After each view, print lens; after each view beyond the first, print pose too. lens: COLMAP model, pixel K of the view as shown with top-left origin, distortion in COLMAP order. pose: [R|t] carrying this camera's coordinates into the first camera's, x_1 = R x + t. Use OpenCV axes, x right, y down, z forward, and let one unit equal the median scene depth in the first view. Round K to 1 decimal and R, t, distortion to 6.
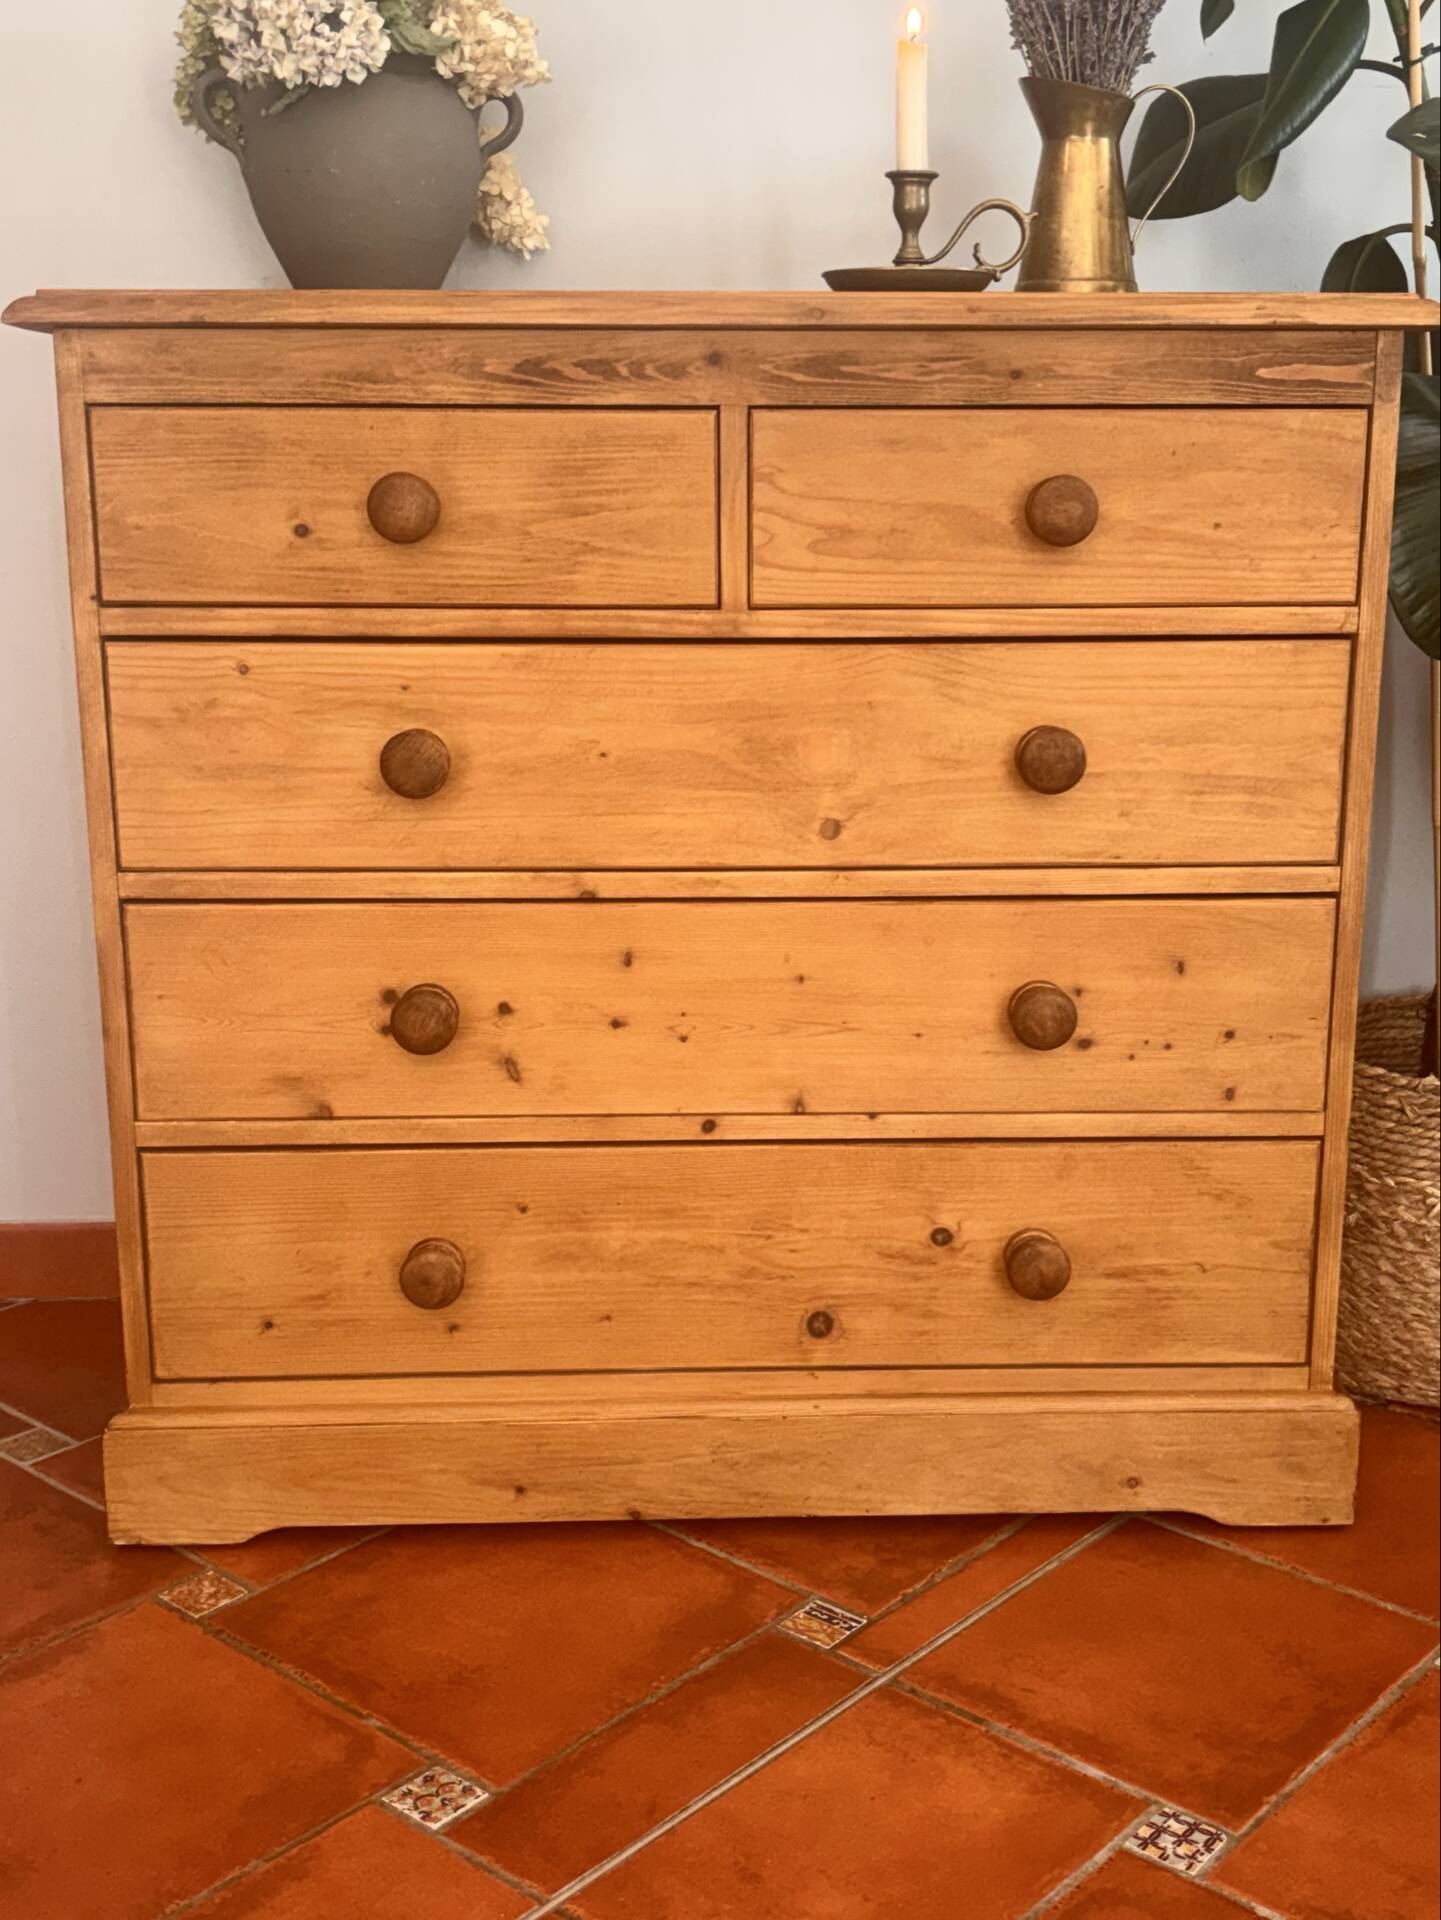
lens RADIAL K [[2193.8, 0, 756.0], [0, 2193.8, 962.0], [0, 0, 1]] dist [0.197321, -0.653985]
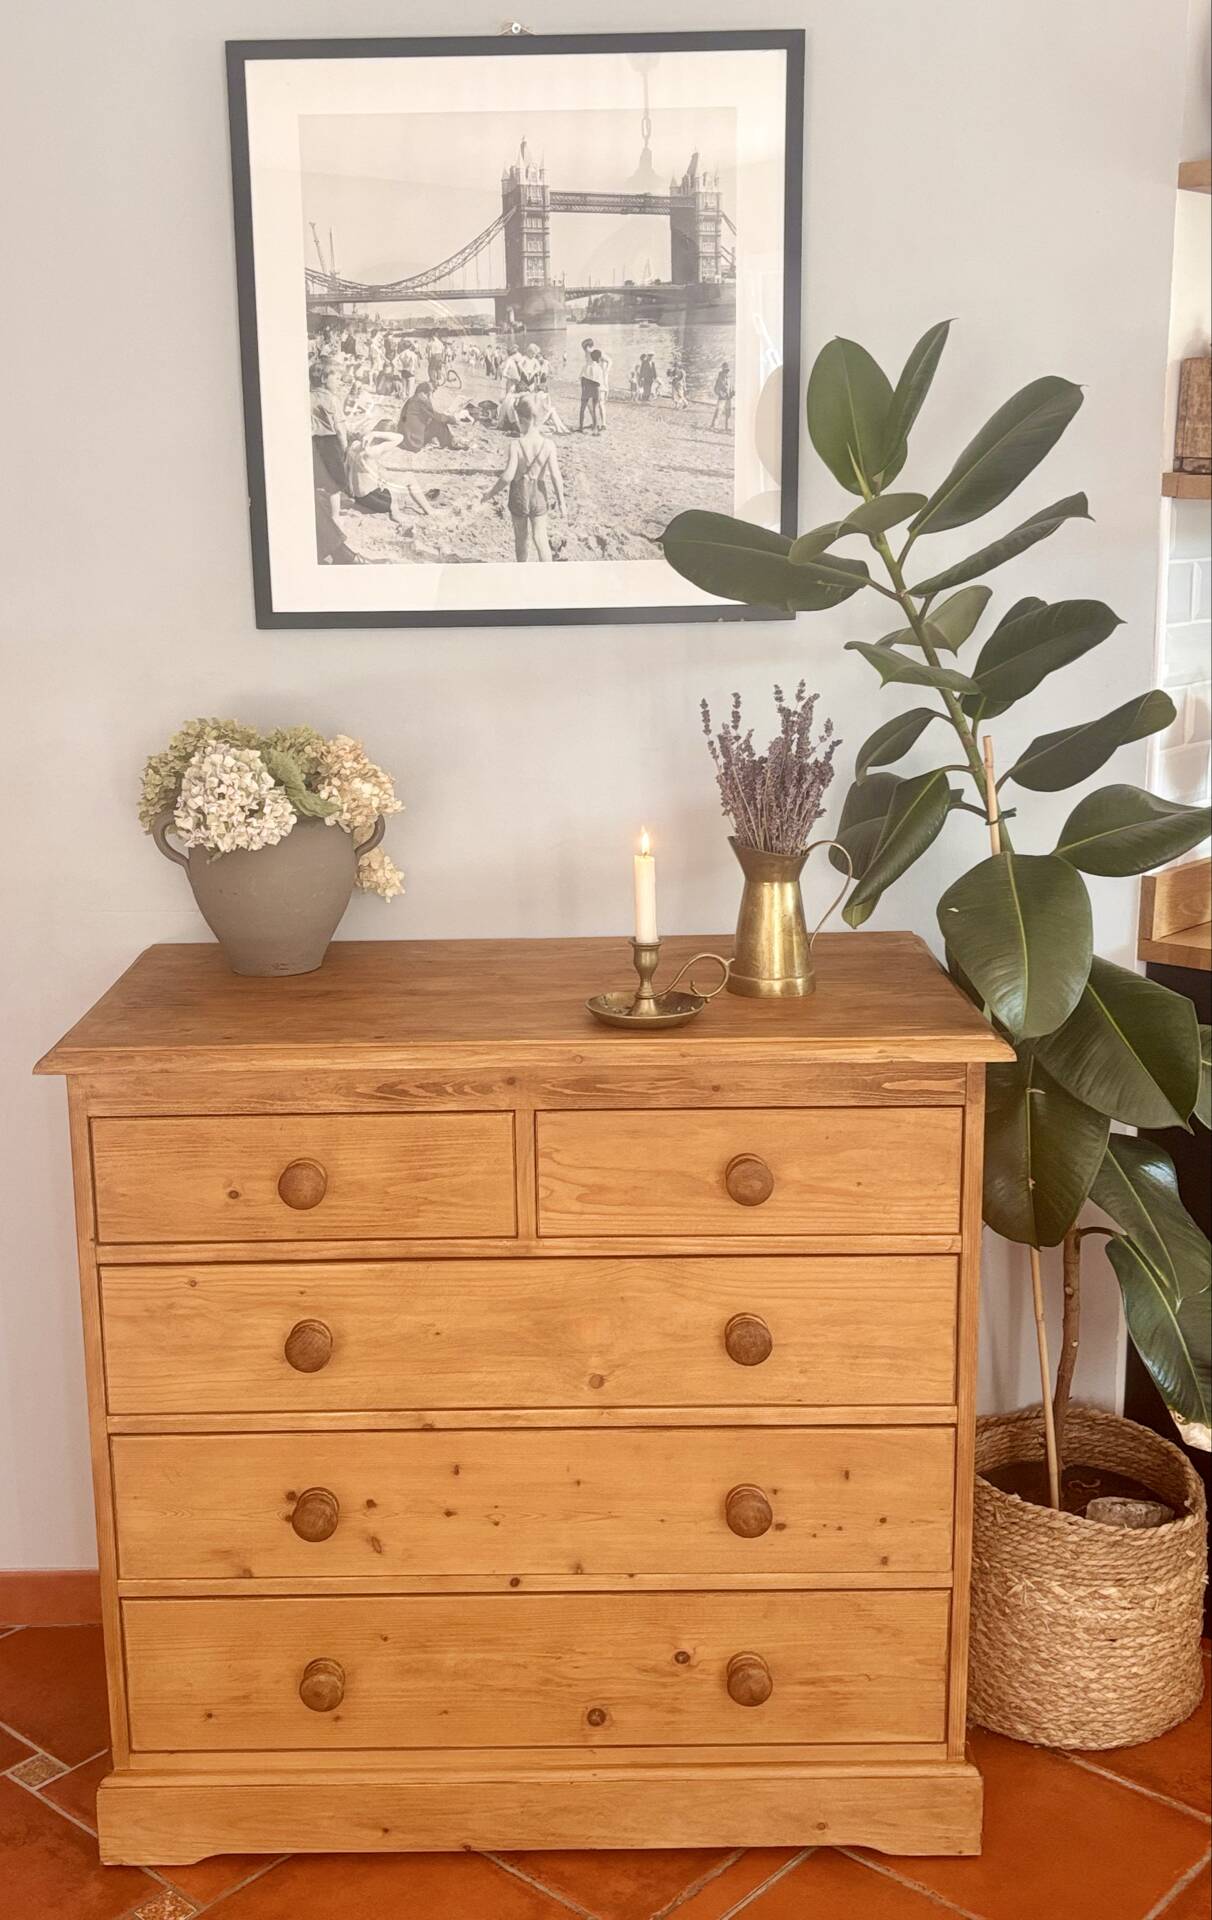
lens RADIAL K [[2031.1, 0, 535.0], [0, 2031.1, 992.5], [0, 0, 1]] dist [0.201680, -0.664074]
pose [[0.998915, -0.007718, -0.045930, 0.056557], [0.007523, 0.999962, -0.004411, -0.307094], [0.045962, 0.004060, 0.998935, -0.332020]]
